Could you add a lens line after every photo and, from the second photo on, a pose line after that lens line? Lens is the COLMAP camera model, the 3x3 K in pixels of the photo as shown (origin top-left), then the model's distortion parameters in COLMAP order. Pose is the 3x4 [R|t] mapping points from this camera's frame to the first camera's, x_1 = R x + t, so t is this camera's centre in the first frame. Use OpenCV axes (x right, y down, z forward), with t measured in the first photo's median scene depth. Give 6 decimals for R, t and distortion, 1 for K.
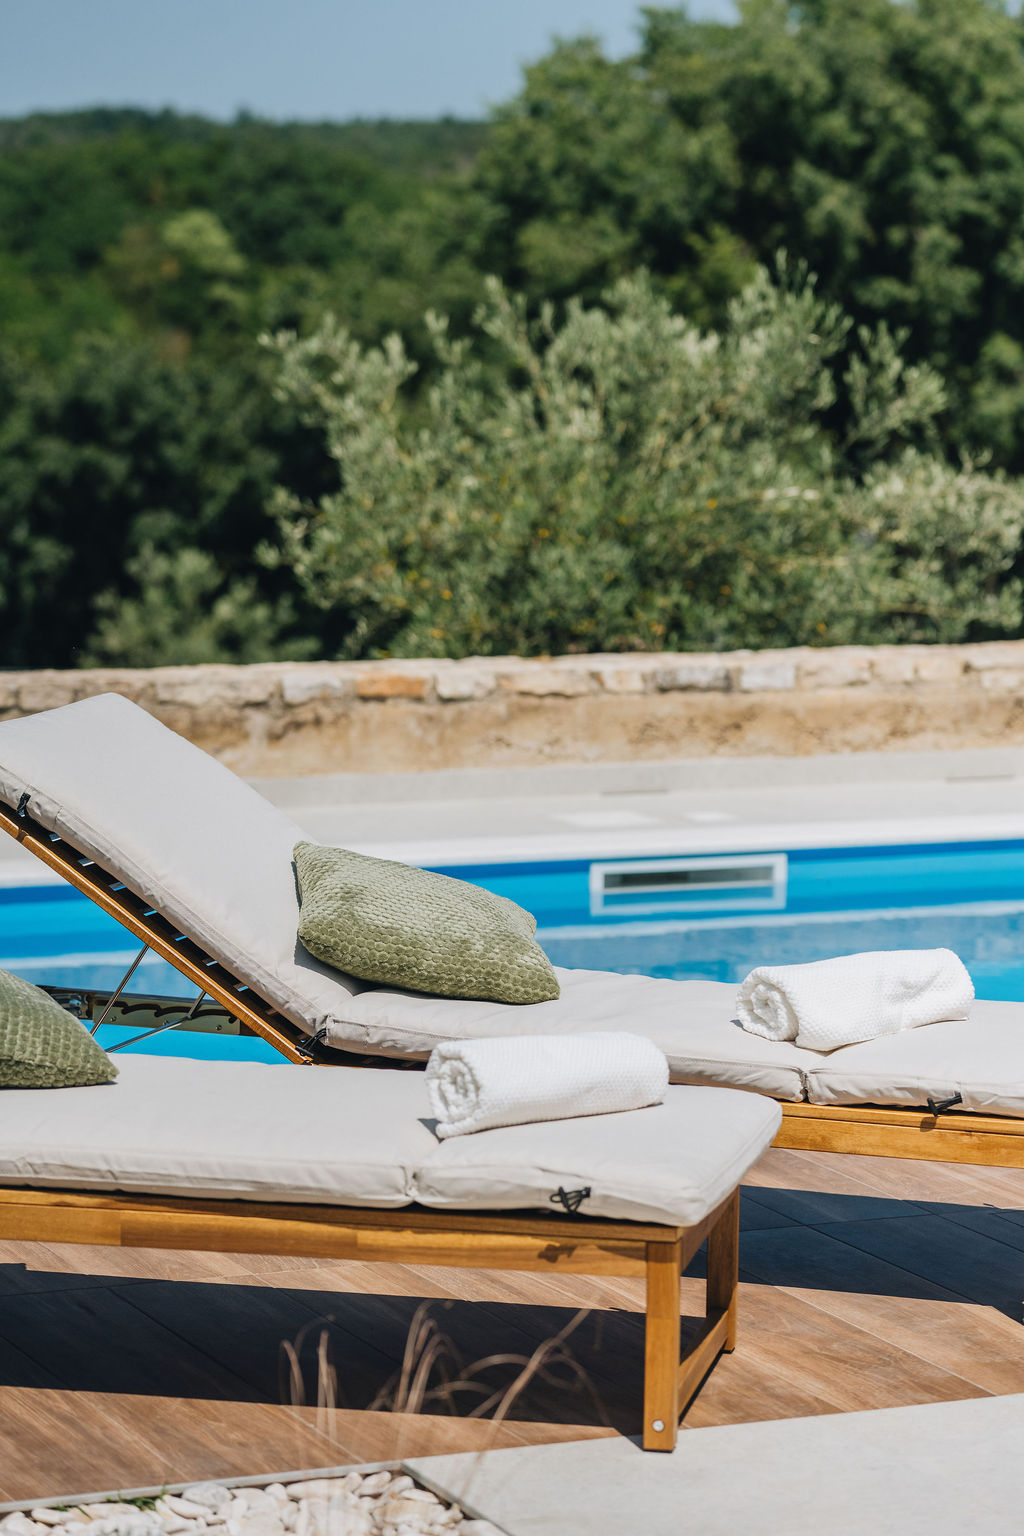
lens RADIAL K [[4768.8, 0, 512.1], [0, 4768.8, 768.9], [0, 0, 1]] dist [-0.166499, 0.000000]
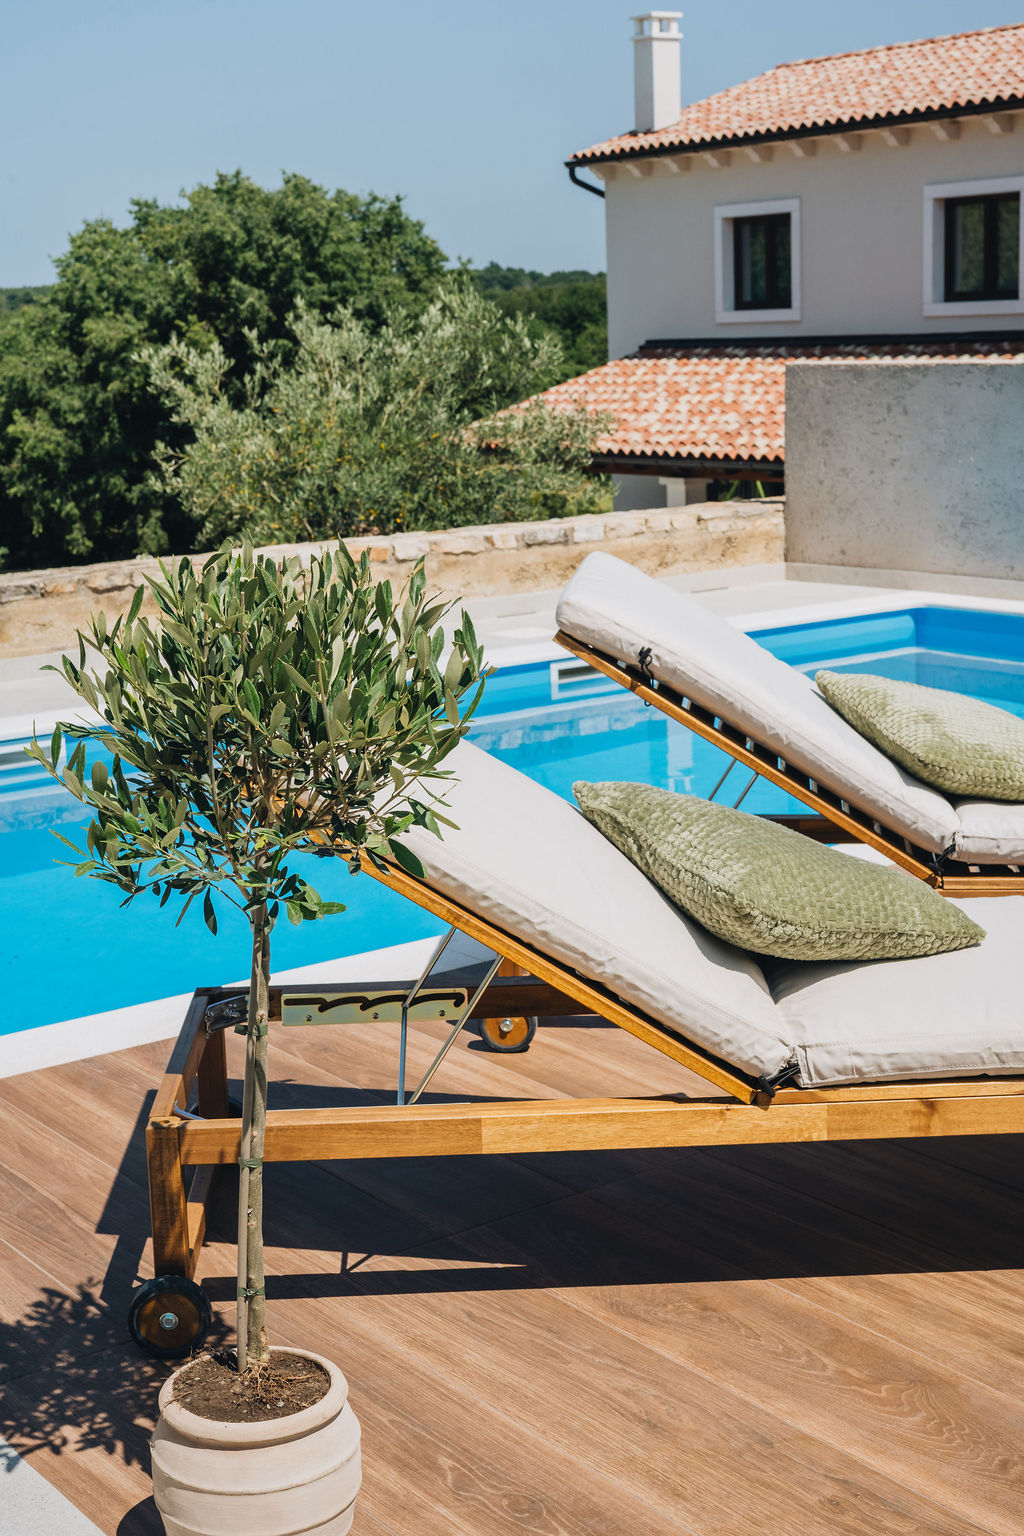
lens RADIAL K [[2307.4, 0, 511.3], [0, 2307.4, 762.7], [0, 0, 1]] dist [0.012799, 0.000000]
pose [[0.975802, -0.083941, 0.201901, -0.098827], [0.069099, 0.994439, 0.079478, -0.005025], [-0.207450, -0.063604, 0.976176, 0.210813]]
